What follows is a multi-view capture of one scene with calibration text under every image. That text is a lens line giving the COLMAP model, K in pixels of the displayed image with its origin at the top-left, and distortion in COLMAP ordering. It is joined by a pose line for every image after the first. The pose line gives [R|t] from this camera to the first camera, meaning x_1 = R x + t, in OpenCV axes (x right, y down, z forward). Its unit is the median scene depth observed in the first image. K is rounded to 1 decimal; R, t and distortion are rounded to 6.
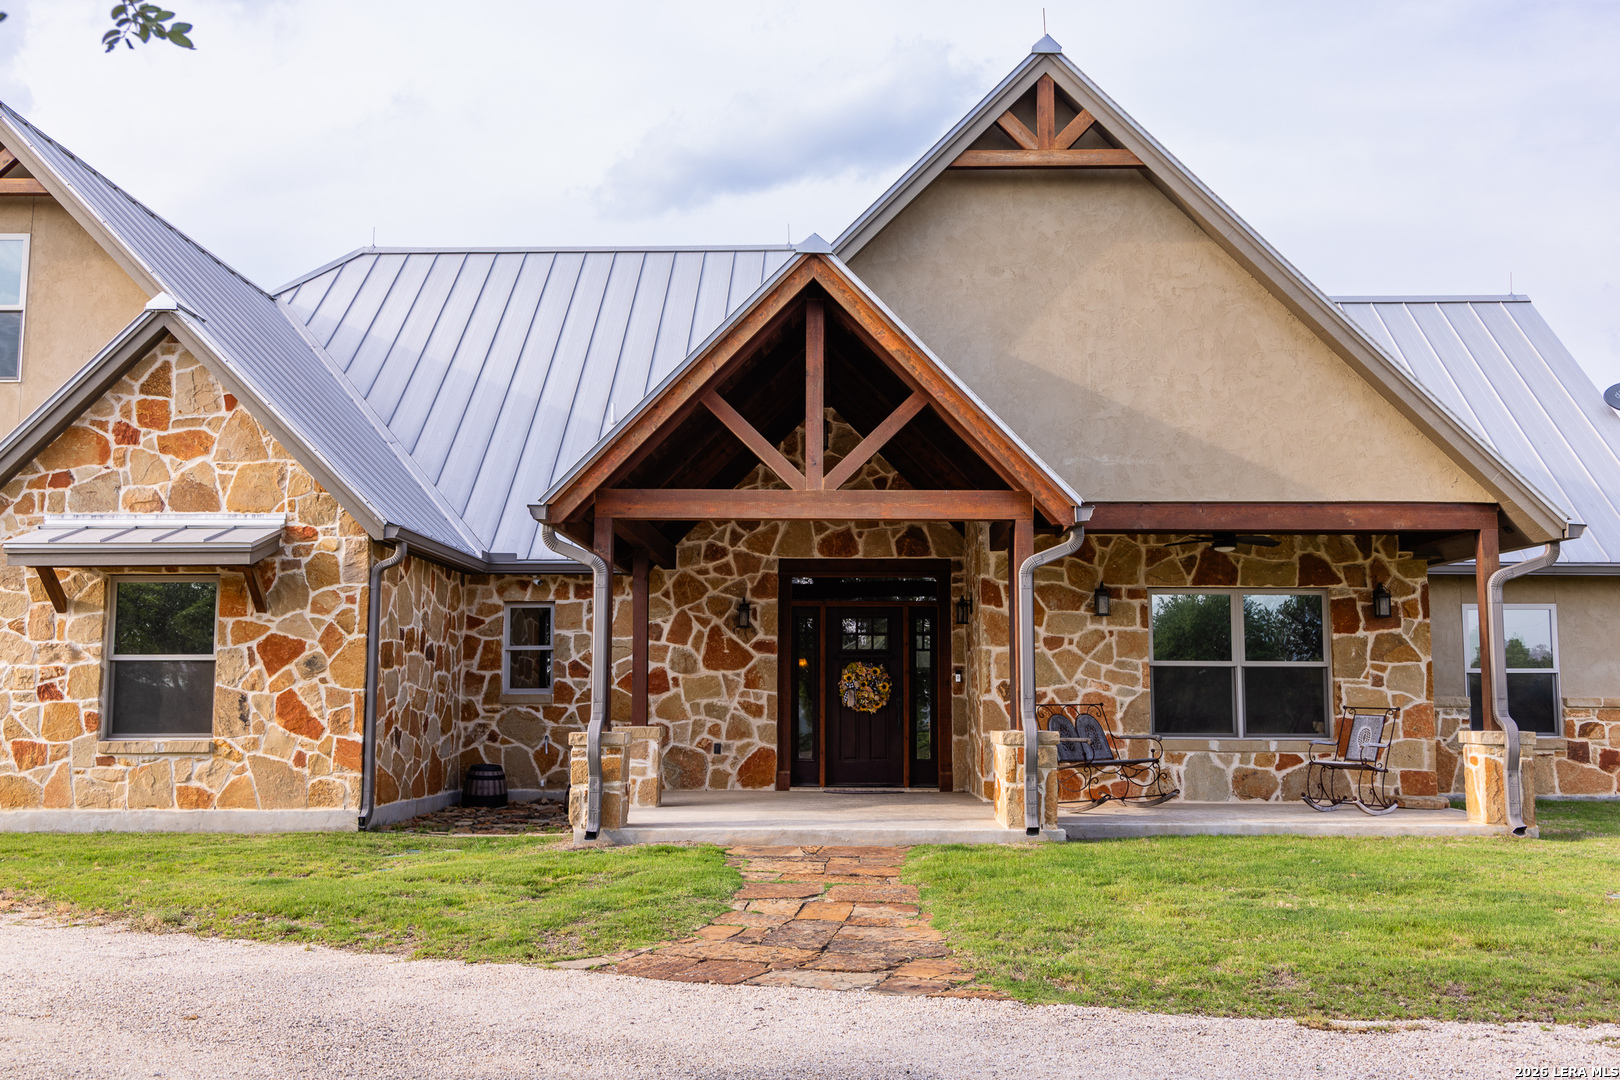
lens RADIAL K [[1437.1, 0, 819.1], [0, 1437.1, 545.1], [0, 0, 1]] dist [0.007684, -0.000046]
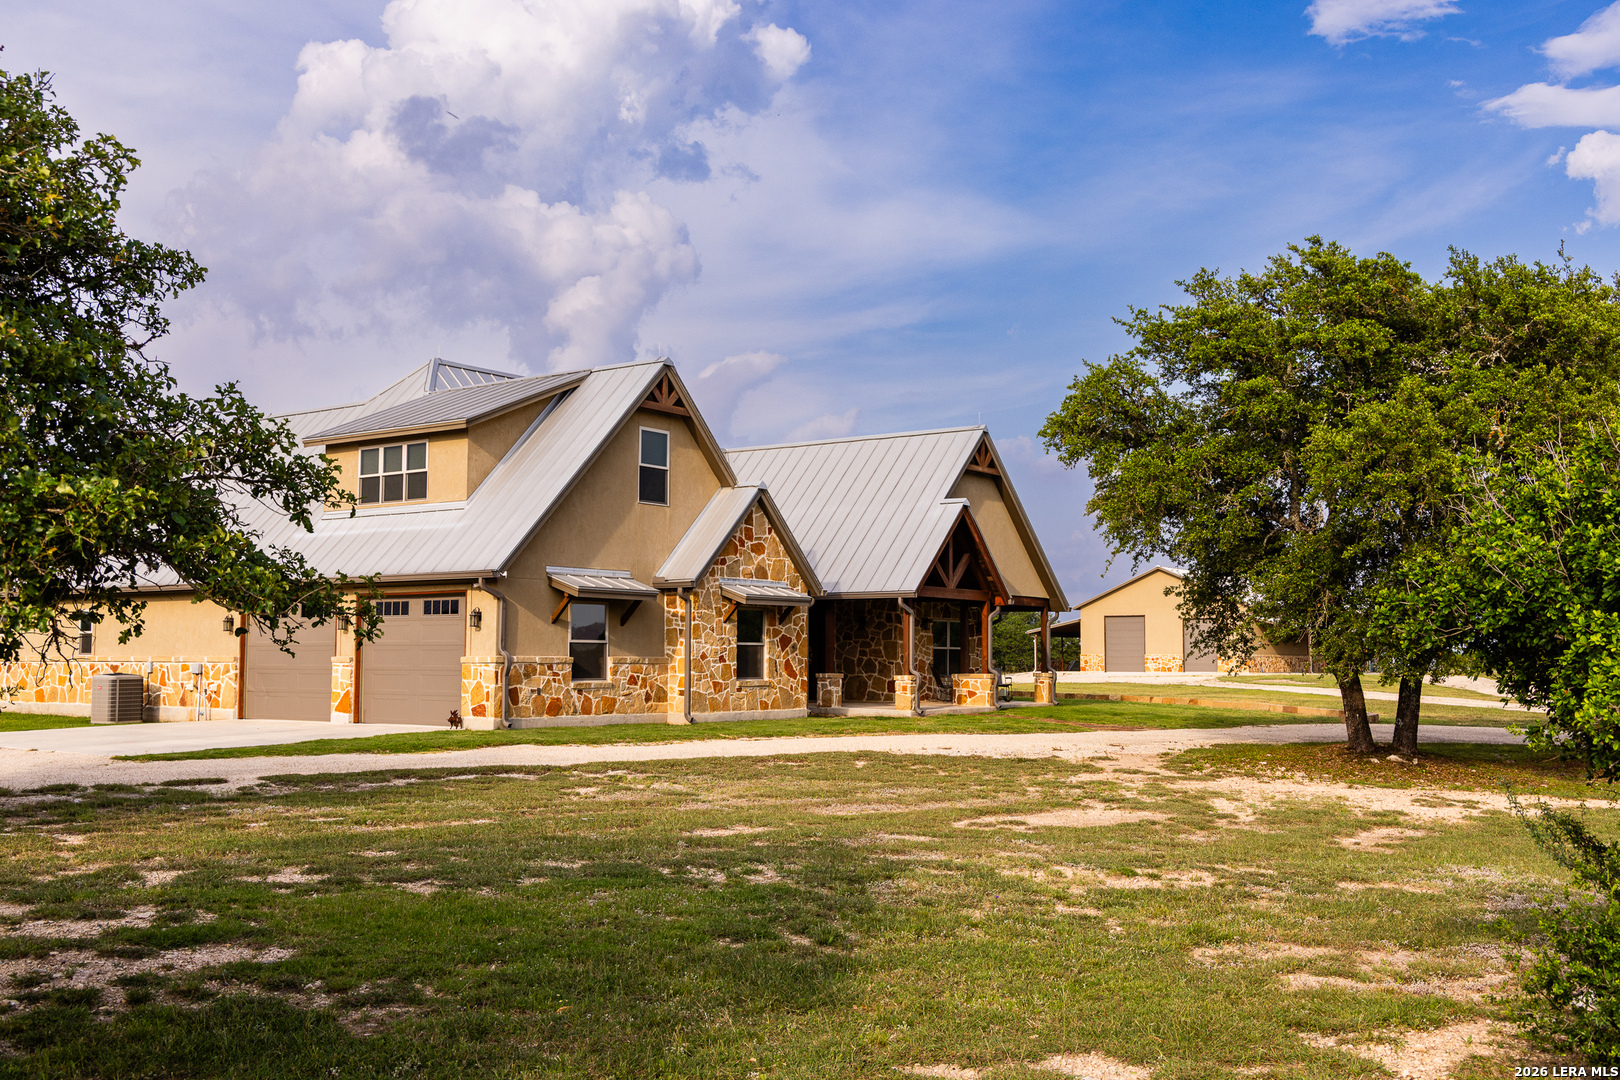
lens RADIAL K [[1582.0, 0, 808.5], [0, 1582.0, 549.5], [0, 0, 1]] dist [0.007652, 0.000000]
pose [[0.572379, 0.059862, 0.817801, -2.393621], [-0.091394, 0.995775, -0.008923, -0.053682], [-0.814880, -0.069635, 0.575431, -0.474390]]
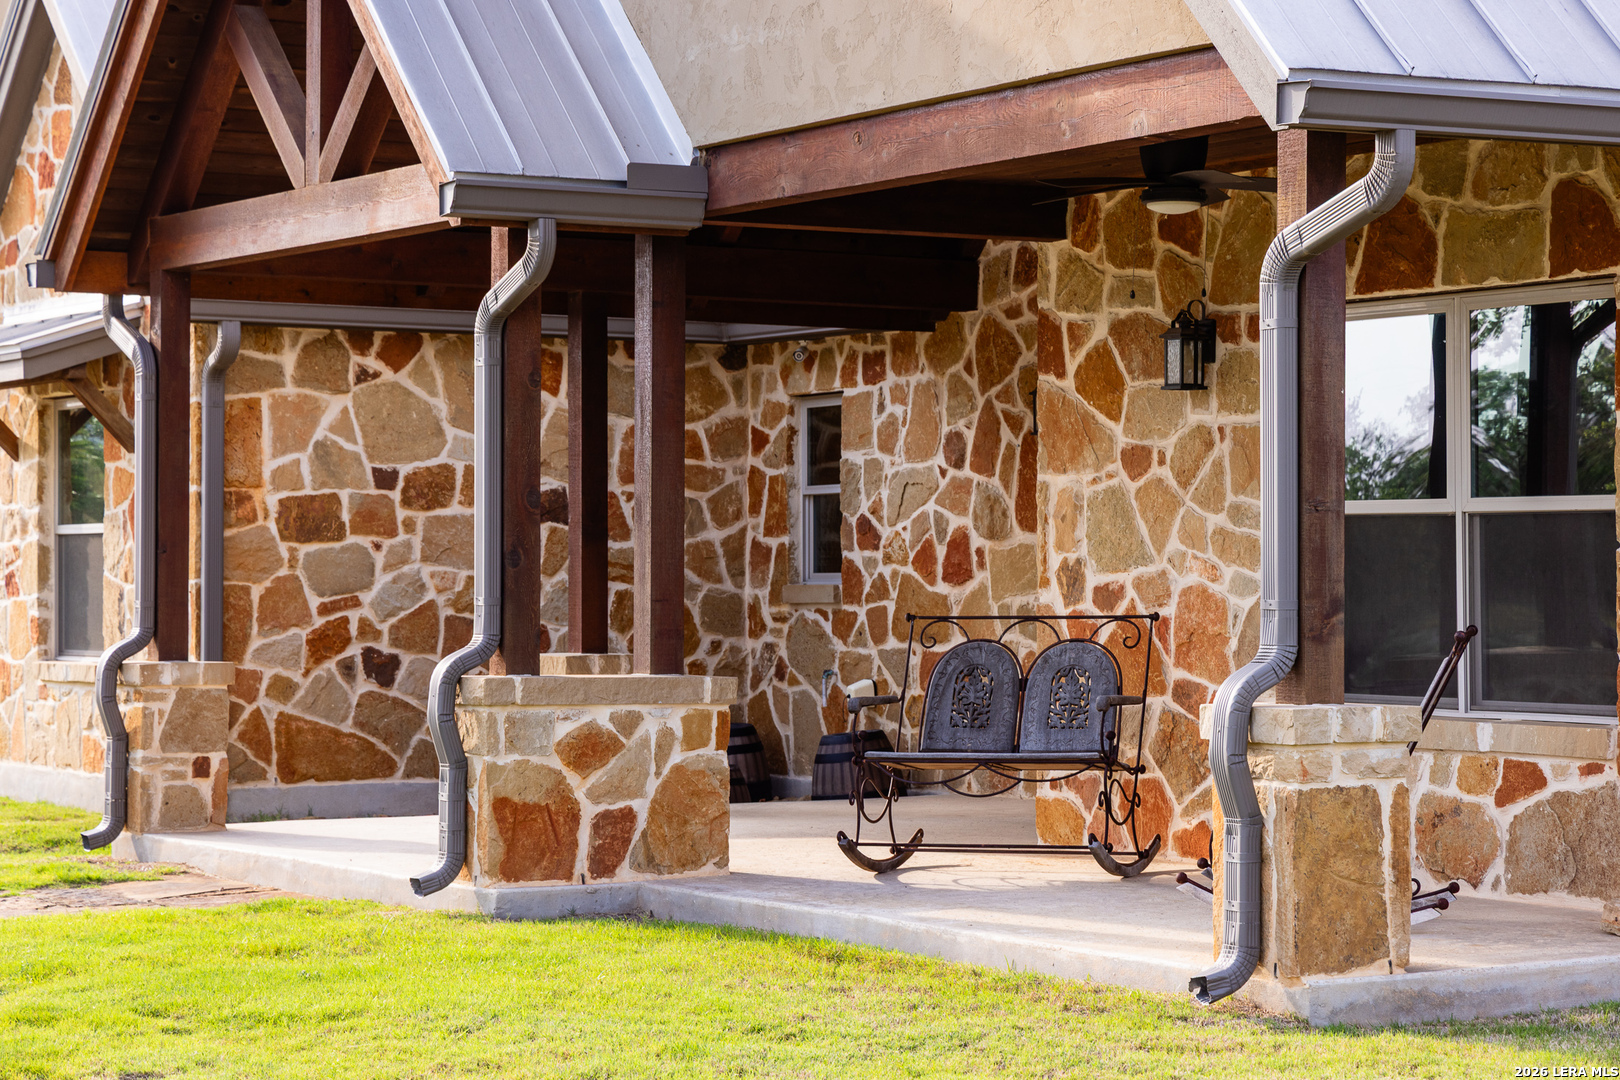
lens RADIAL K [[3781.2, 0, 806.0], [0, 3781.2, 532.2], [0, 0, 1]] dist [0.042124, 0.000000]
pose [[0.530004, -0.010992, -0.847924, 1.077536], [0.093034, 0.994634, 0.045258, 0.033906], [0.842876, -0.102872, 0.528183, 0.395412]]
